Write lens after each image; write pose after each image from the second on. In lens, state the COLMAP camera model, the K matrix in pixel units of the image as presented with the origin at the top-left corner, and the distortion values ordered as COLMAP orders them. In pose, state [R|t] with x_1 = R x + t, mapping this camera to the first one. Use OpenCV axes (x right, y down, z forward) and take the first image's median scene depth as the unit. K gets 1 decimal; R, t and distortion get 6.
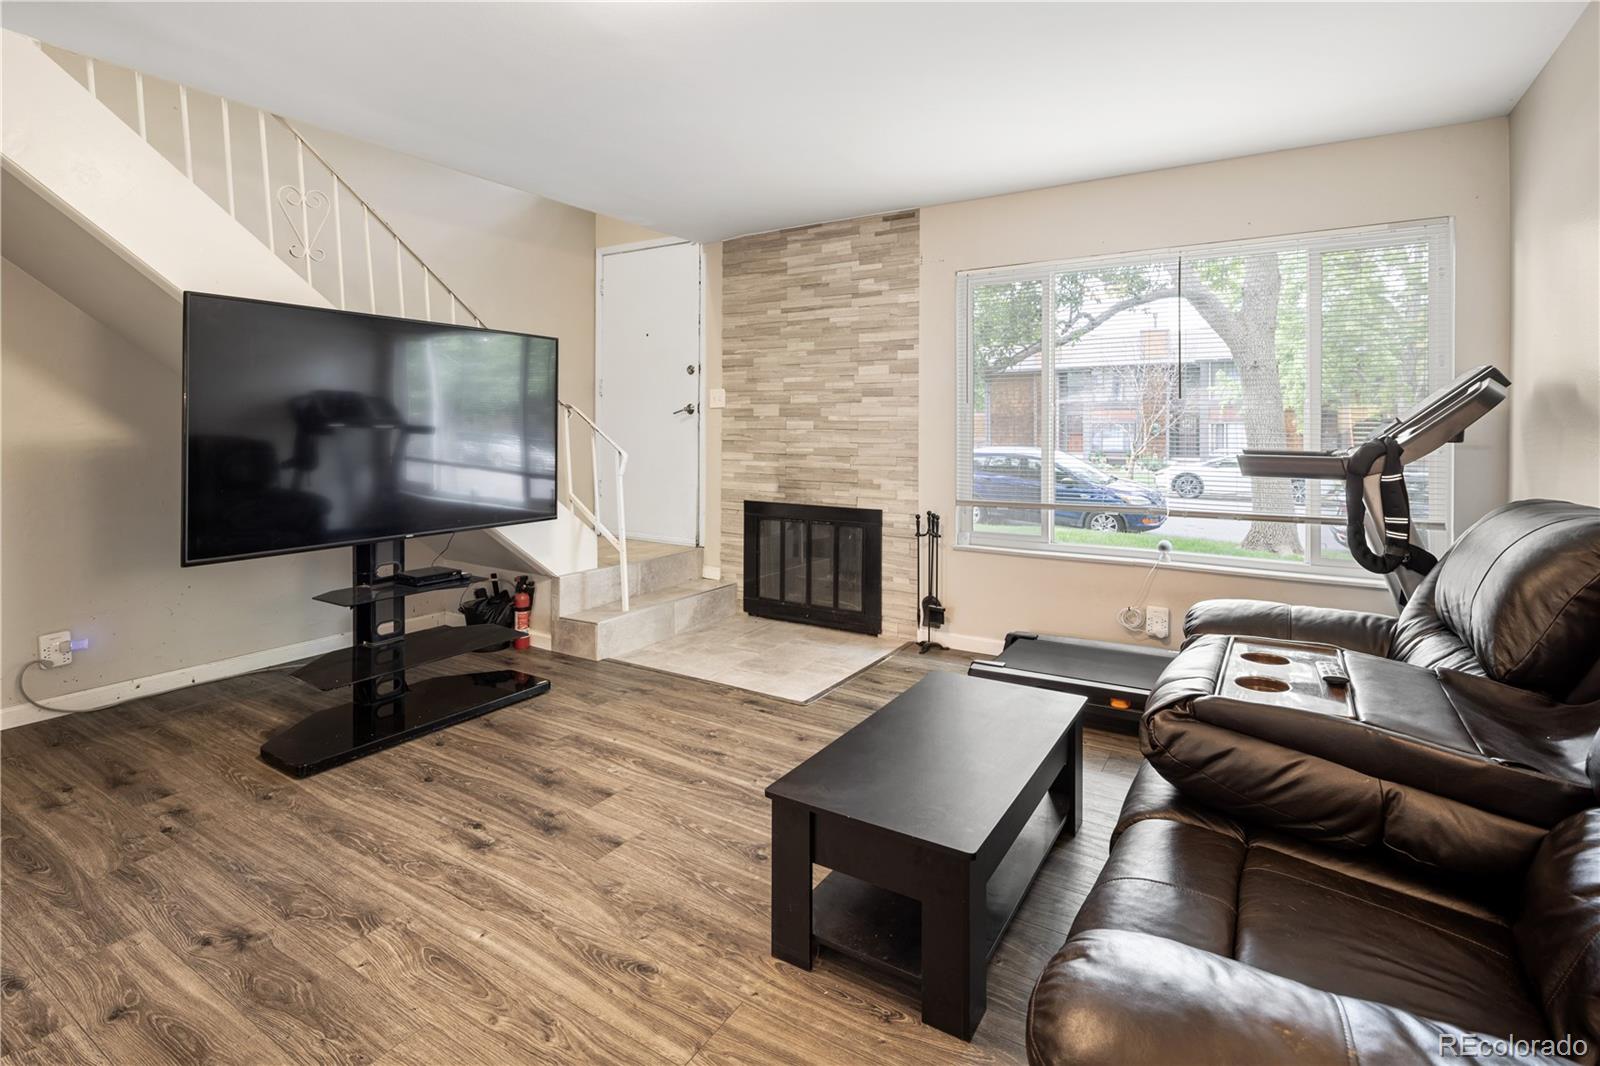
lens RADIAL K [[777.4, 0, 793.0], [0, 777.4, 426.0], [0, 0, 1]] dist [0.001953, -0.003771]
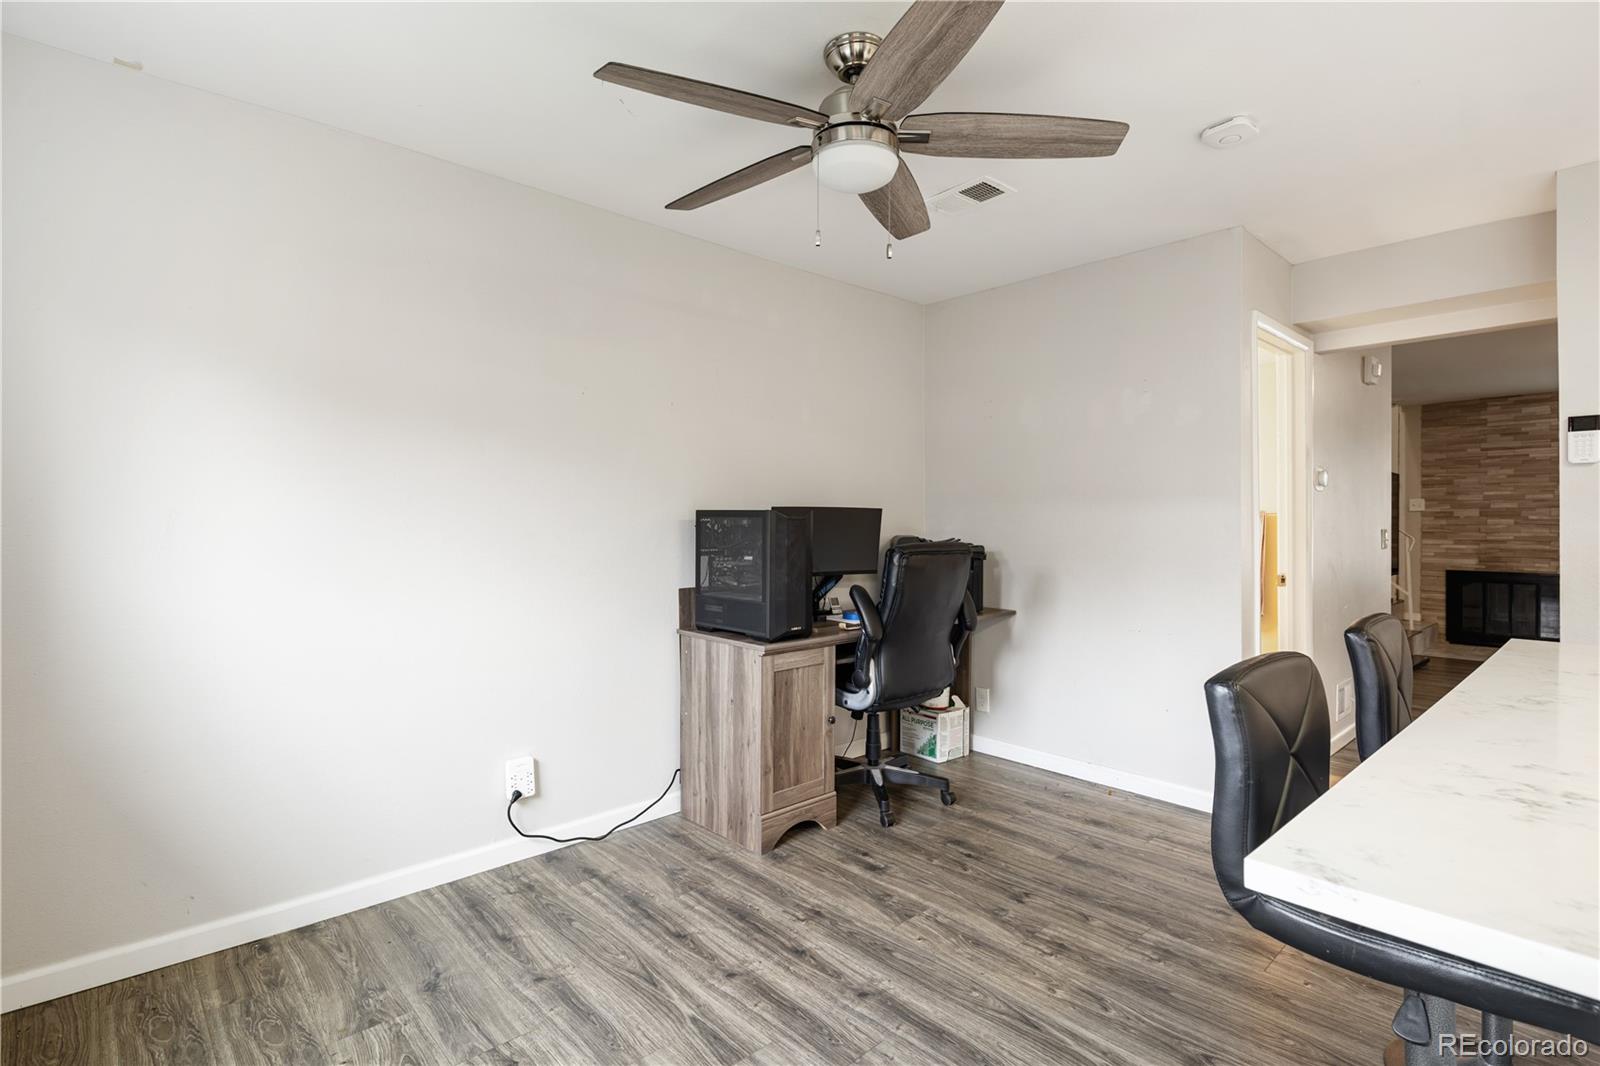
lens RADIAL K [[758.4, 0, 801.3], [0, 758.4, 522.4], [0, 0, 1]] dist [-0.002356, -0.000957]
pose [[0.969917, 0.001915, -0.243426, -1.046485], [-0.004520, 0.999938, -0.010143, 0.022979], [0.243392, 0.010938, 0.969866, -0.878533]]
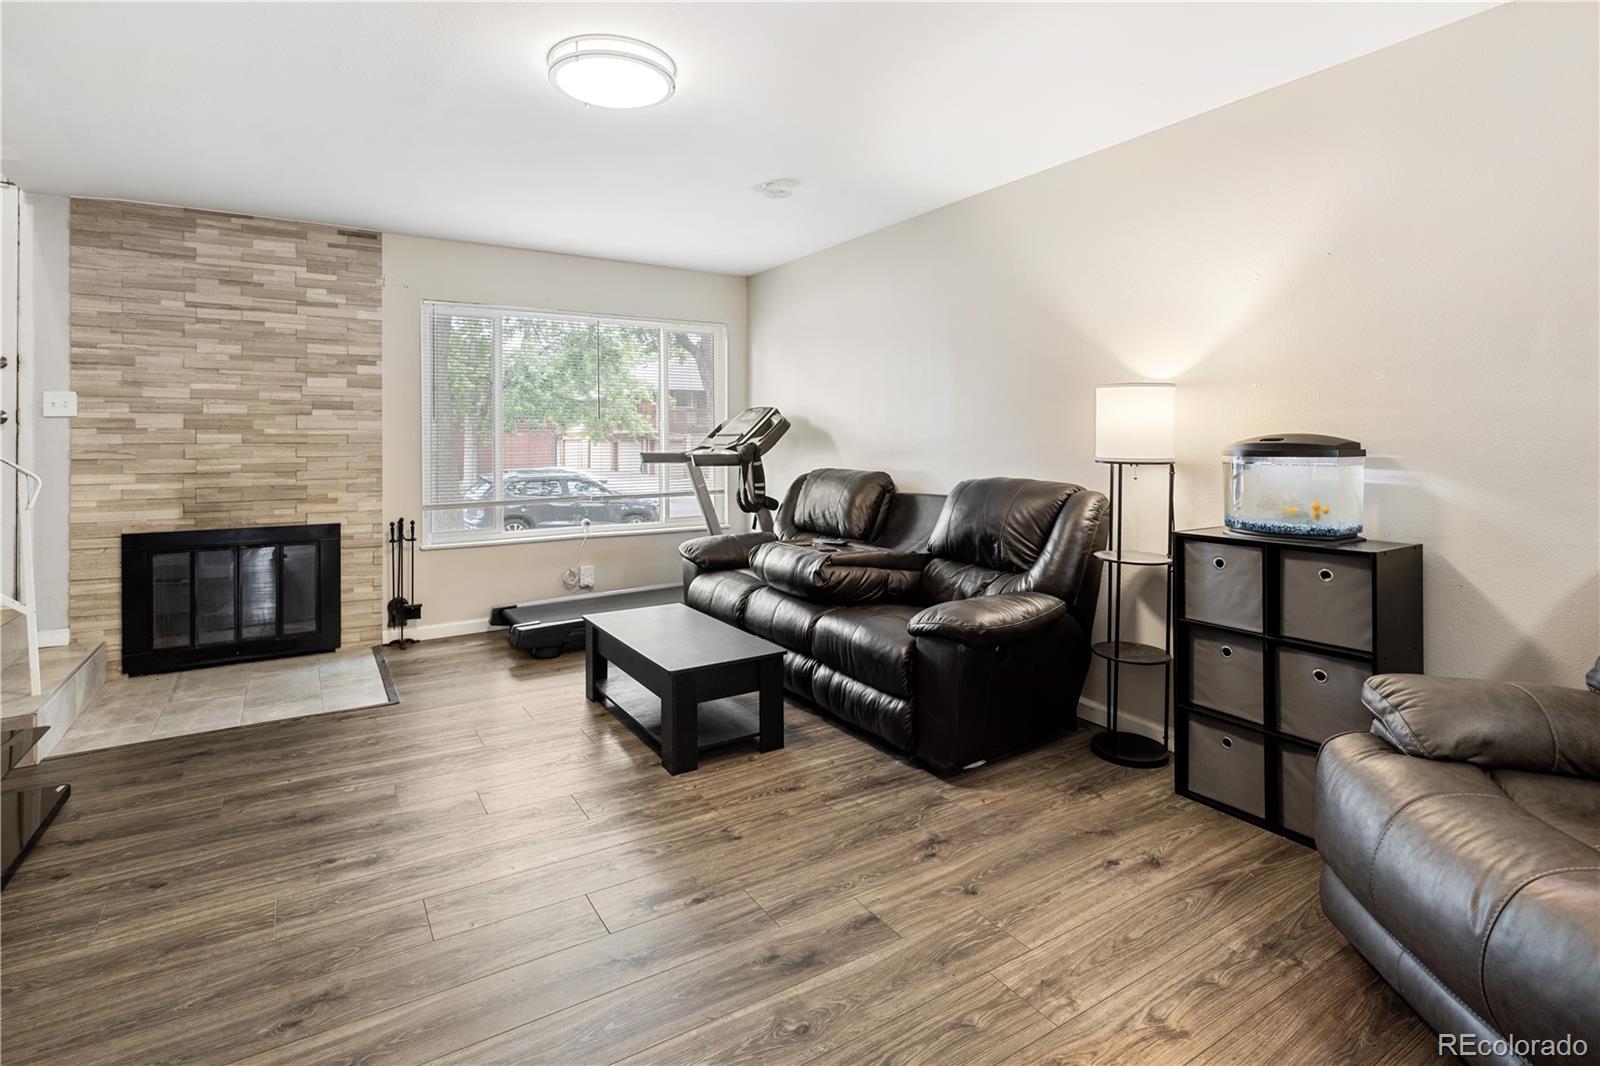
lens RADIAL K [[777.4, 0, 796.6], [0, 777.4, 439.3], [0, 0, 1]] dist [0.001953, -0.003771]
pose [[0.427119, -0.004888, 0.904182, -0.531109], [0.006520, 0.999976, 0.002326, 0.001556], [-0.904172, 0.004902, 0.427141, 0.042074]]
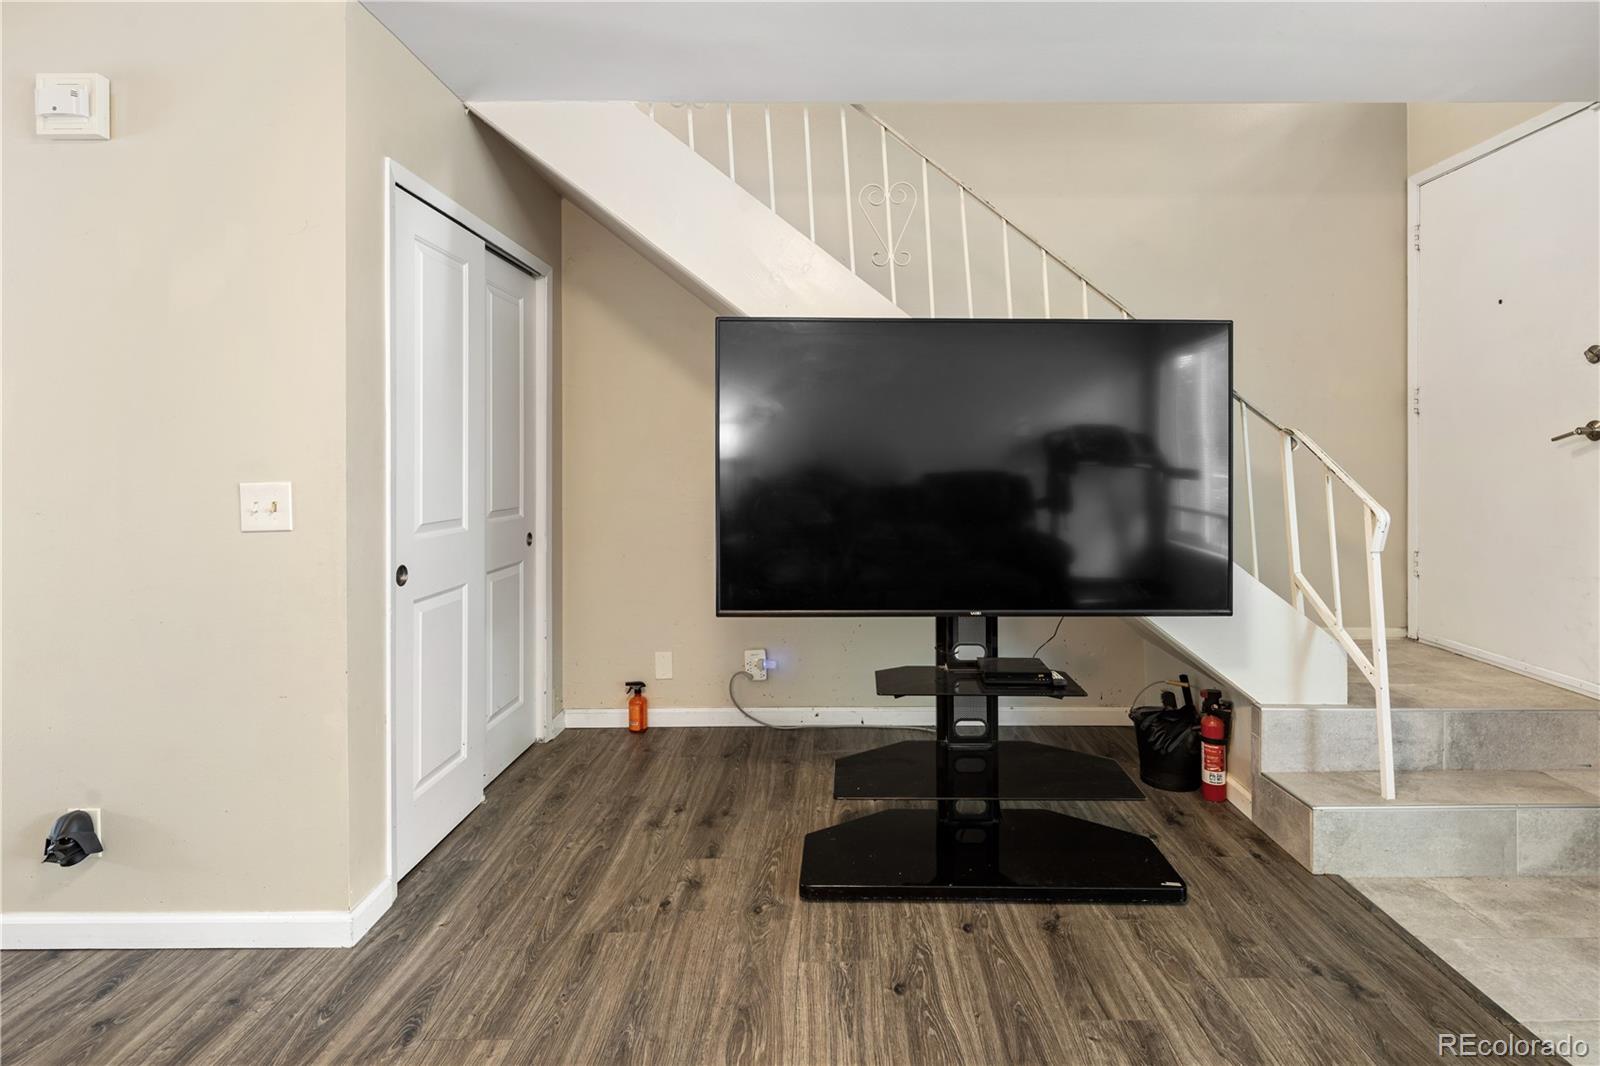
lens RADIAL K [[800.2, 0, 829.9], [0, 800.2, 465.3], [0, 0, 1]] dist [0.000993, -0.001241]
pose [[0.536504, 0.003186, -0.843892, 0.048599], [-0.000603, 0.999994, 0.003392, -0.000646], [0.843898, -0.001311, 0.536502, 0.339775]]
